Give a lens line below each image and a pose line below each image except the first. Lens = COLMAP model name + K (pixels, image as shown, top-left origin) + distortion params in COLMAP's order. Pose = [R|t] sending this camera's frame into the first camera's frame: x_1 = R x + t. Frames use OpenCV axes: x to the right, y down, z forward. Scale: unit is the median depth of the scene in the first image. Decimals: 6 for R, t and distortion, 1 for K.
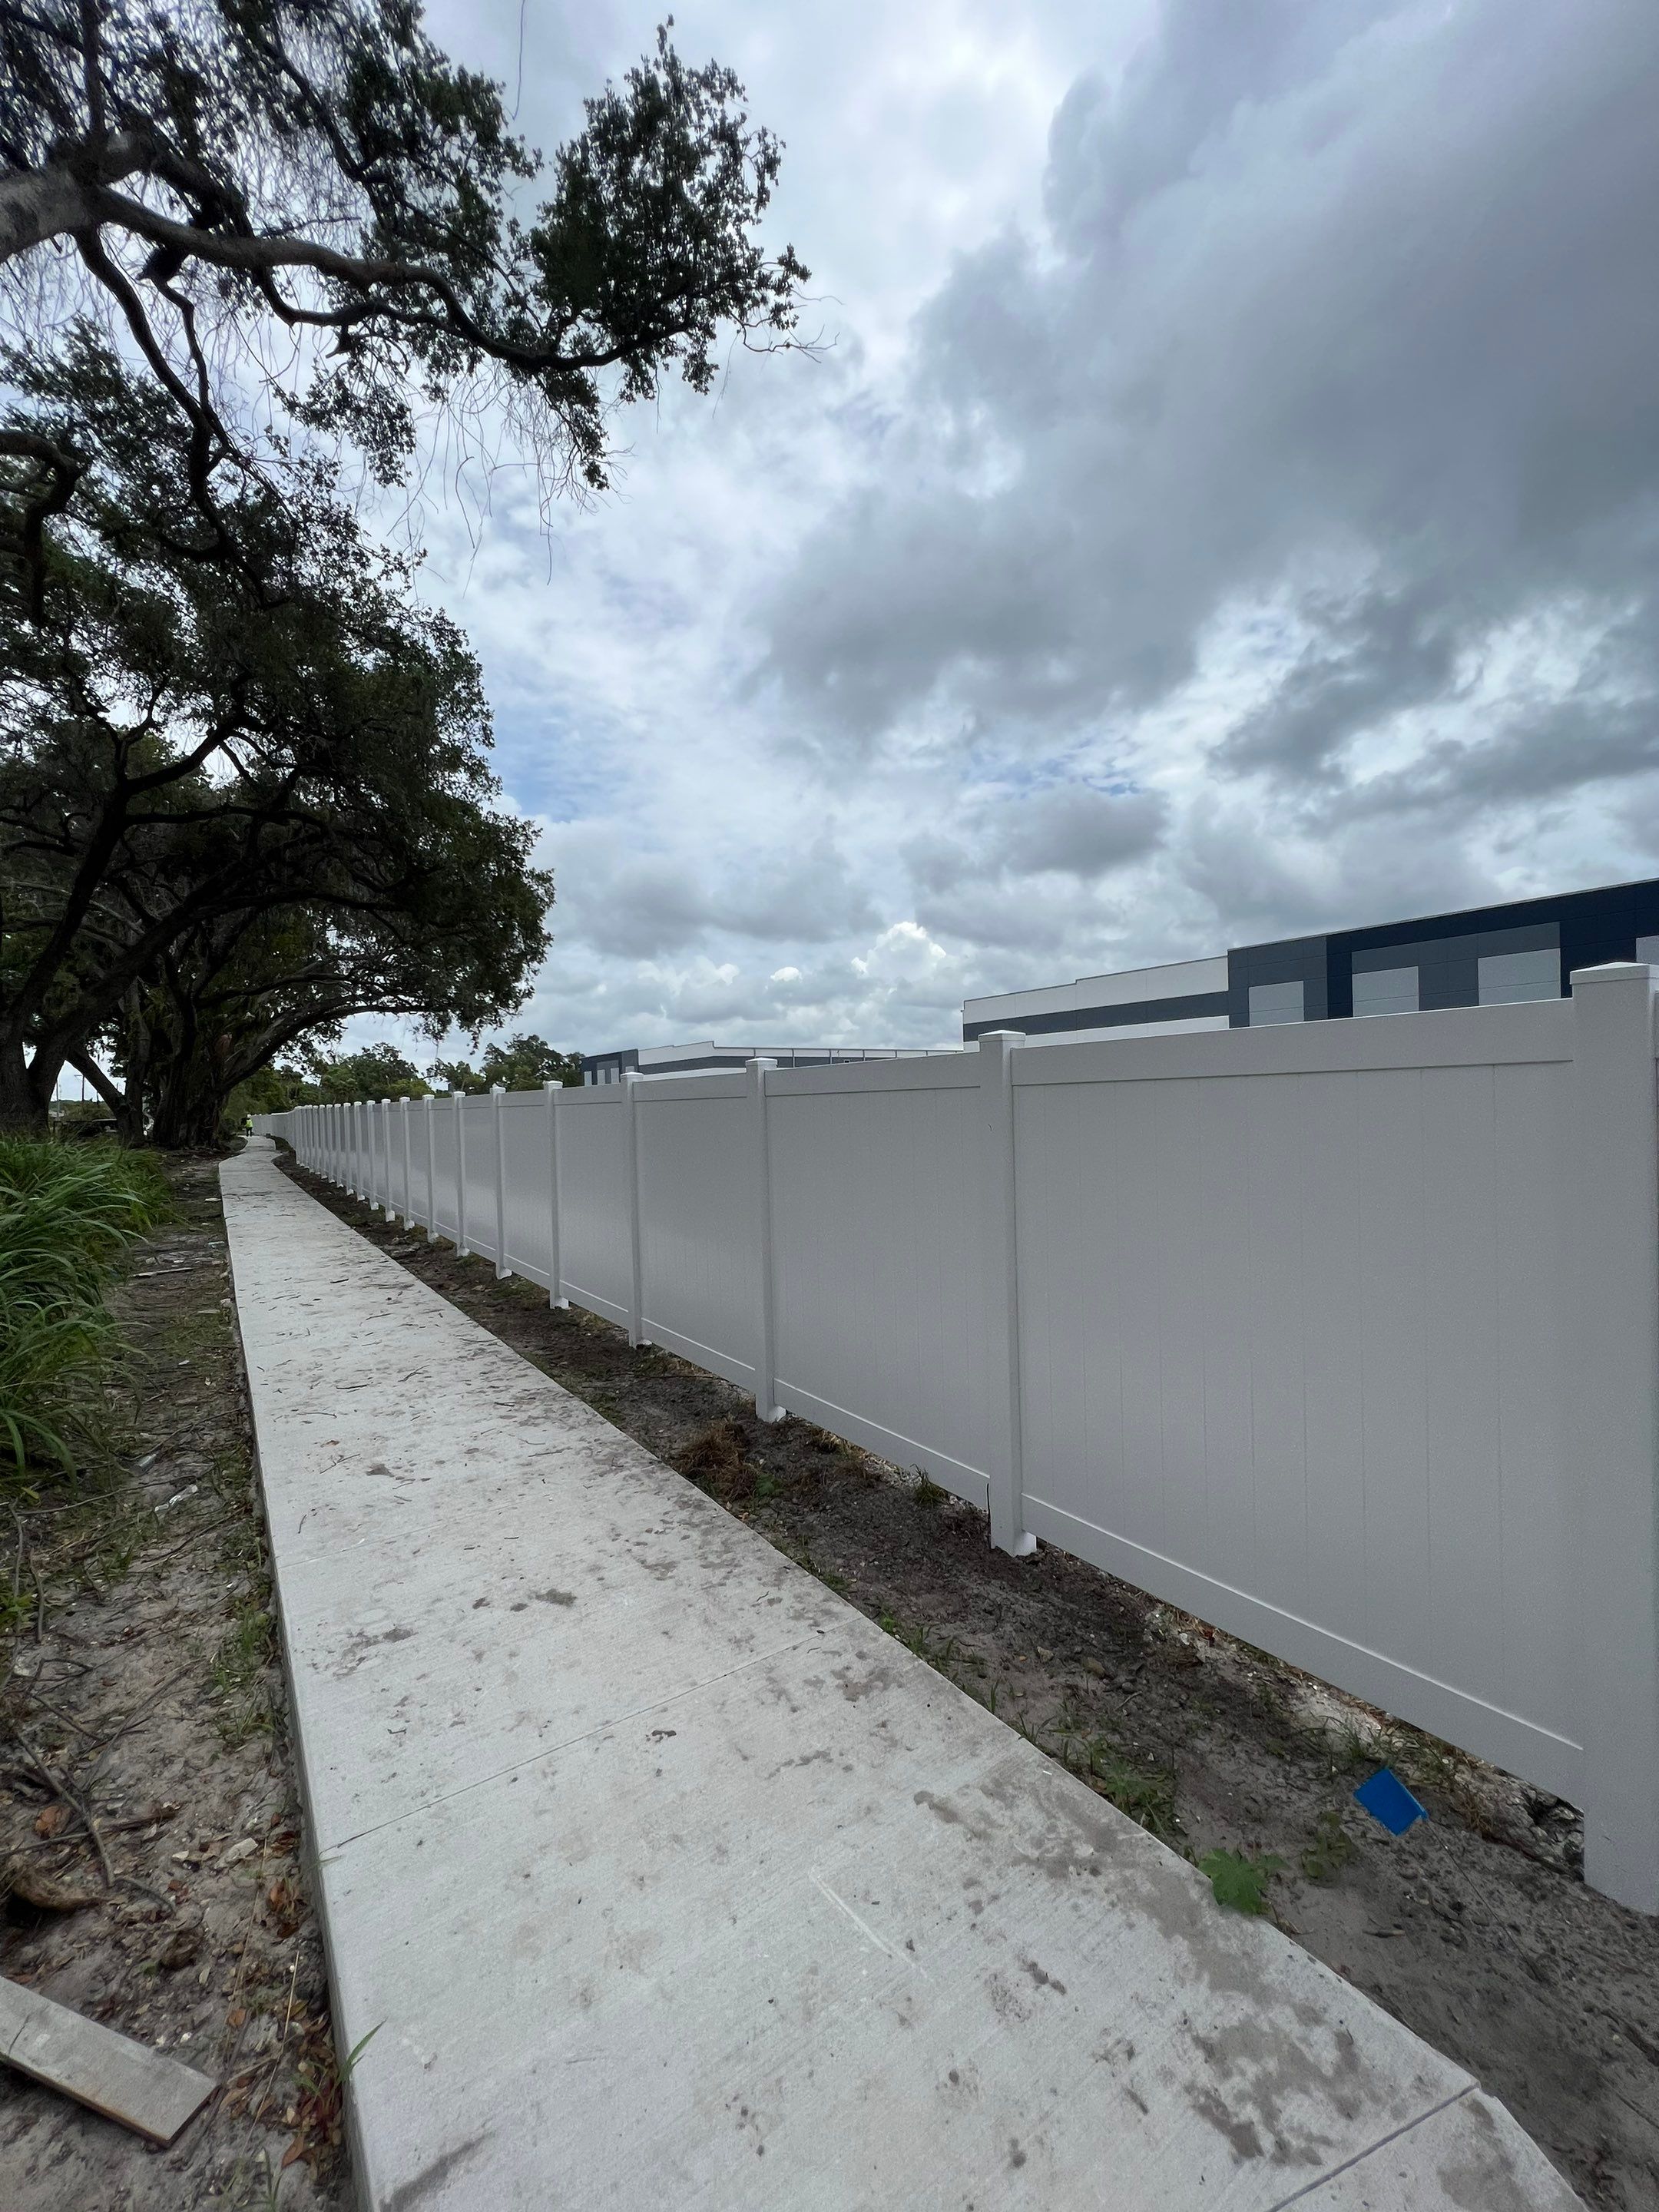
lens RADIAL K [[902.5, 0, 836.9], [0, 902.5, 1094.6], [0, 0, 1]] dist [0.000881, -0.001650]
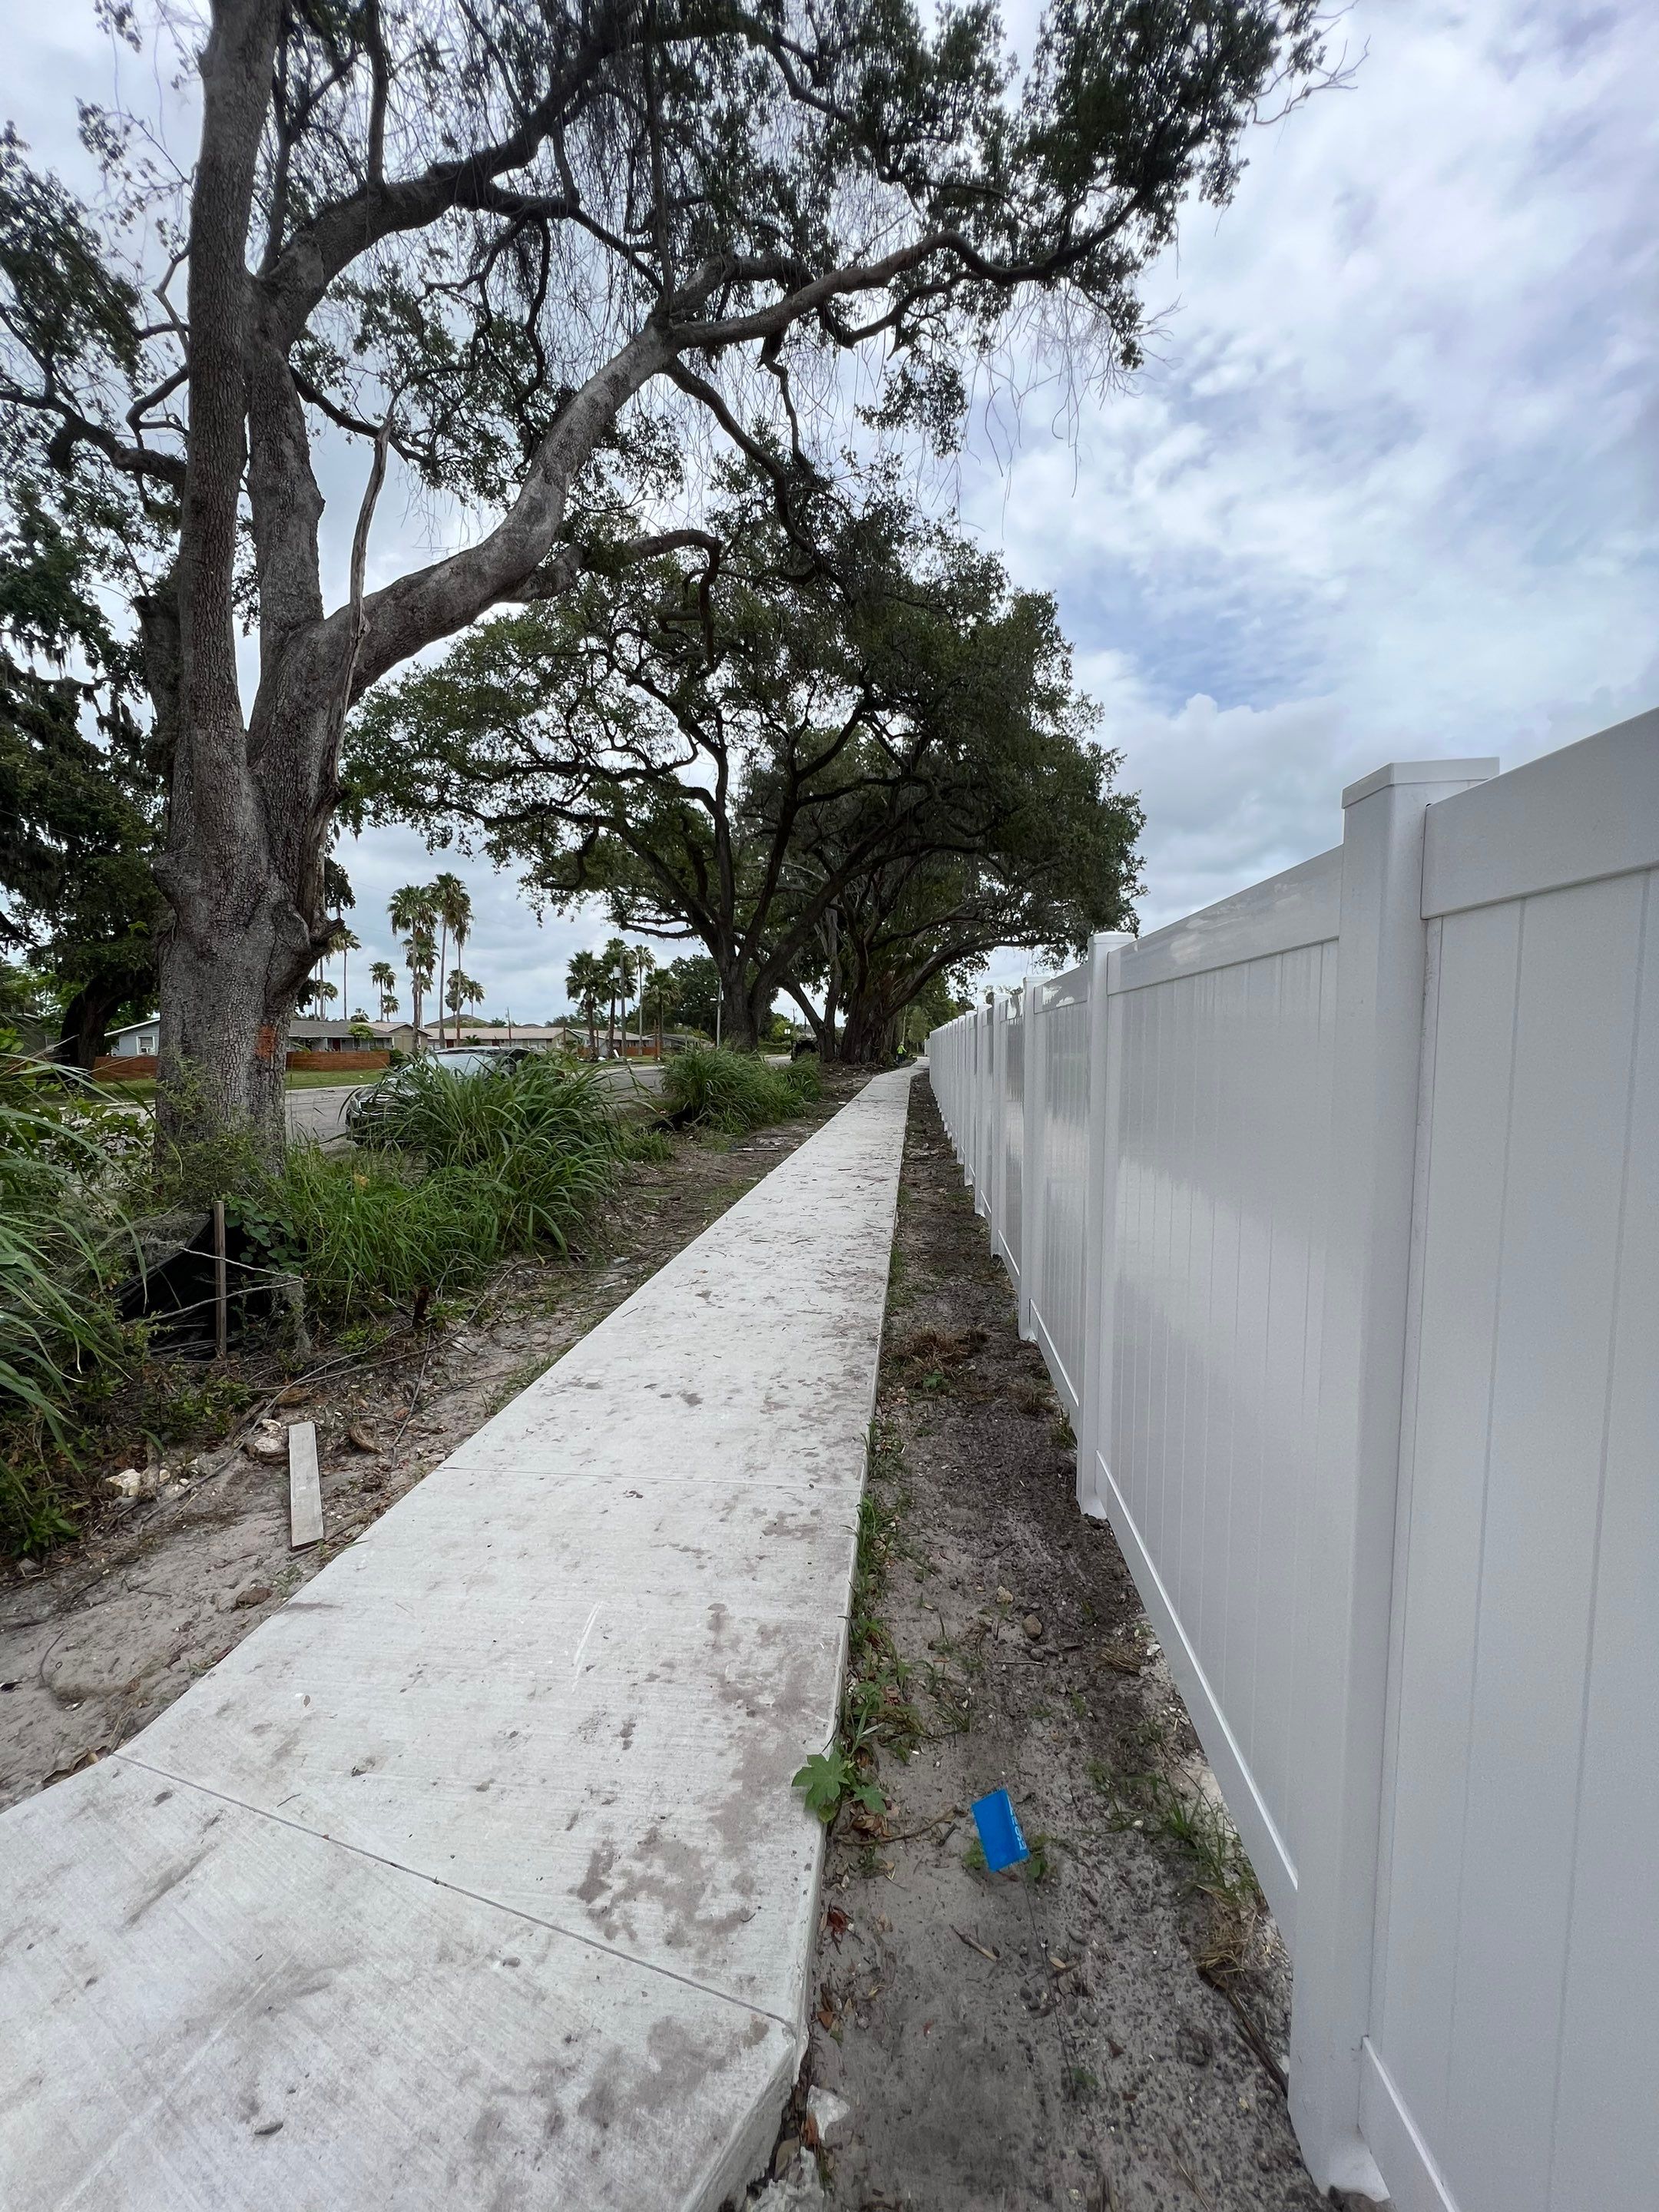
lens RADIAL K [[902.5, 0, 813.1], [0, 902.5, 1095.8], [0, 0, 1]] dist [0.000881, -0.001650]
pose [[0.750102, 0.063646, -0.658252, 0.165497], [-0.010590, 0.996386, 0.084272, 0.003584], [0.661237, -0.056242, 0.748066, 0.044457]]
